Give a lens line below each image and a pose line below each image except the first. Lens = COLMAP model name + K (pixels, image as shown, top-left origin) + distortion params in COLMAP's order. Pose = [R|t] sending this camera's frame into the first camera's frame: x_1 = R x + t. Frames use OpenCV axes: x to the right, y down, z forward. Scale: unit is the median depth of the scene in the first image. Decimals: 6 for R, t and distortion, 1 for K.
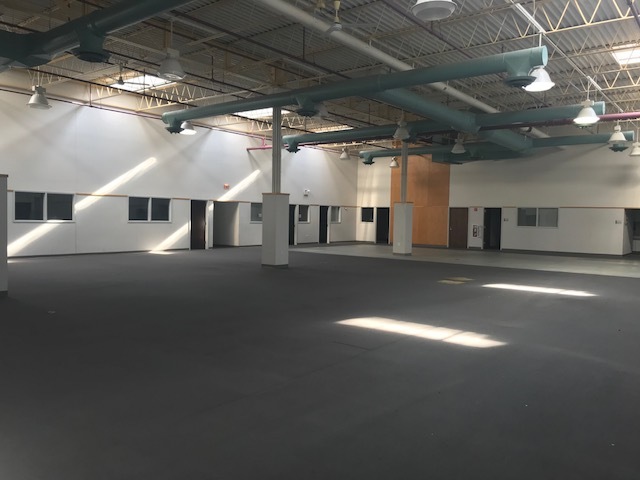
lens RADIAL K [[525.2, 0, 315.9], [0, 525.2, 238.9], [0, 0, 1]] dist [0.011584, 0.002866]
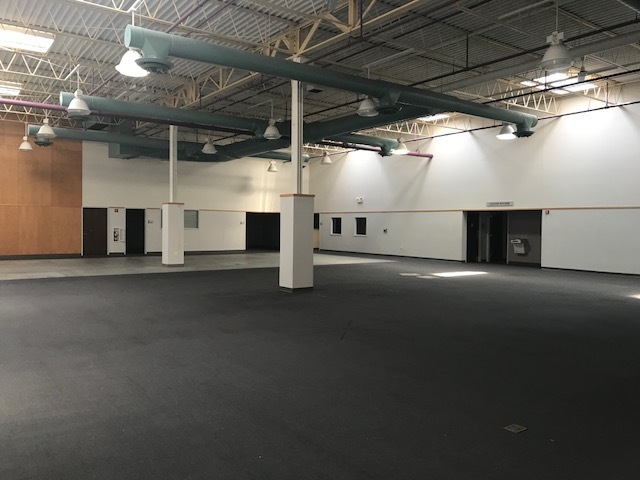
lens RADIAL K [[525.2, 0, 315.5], [0, 525.2, 240.2], [0, 0, 1]] dist [0.011584, 0.002866]
pose [[0.275123, -0.046392, 0.960289, -0.462745], [0.035956, 0.998633, 0.037943, -0.027667], [-0.960736, 0.024089, 0.276415, 0.434920]]
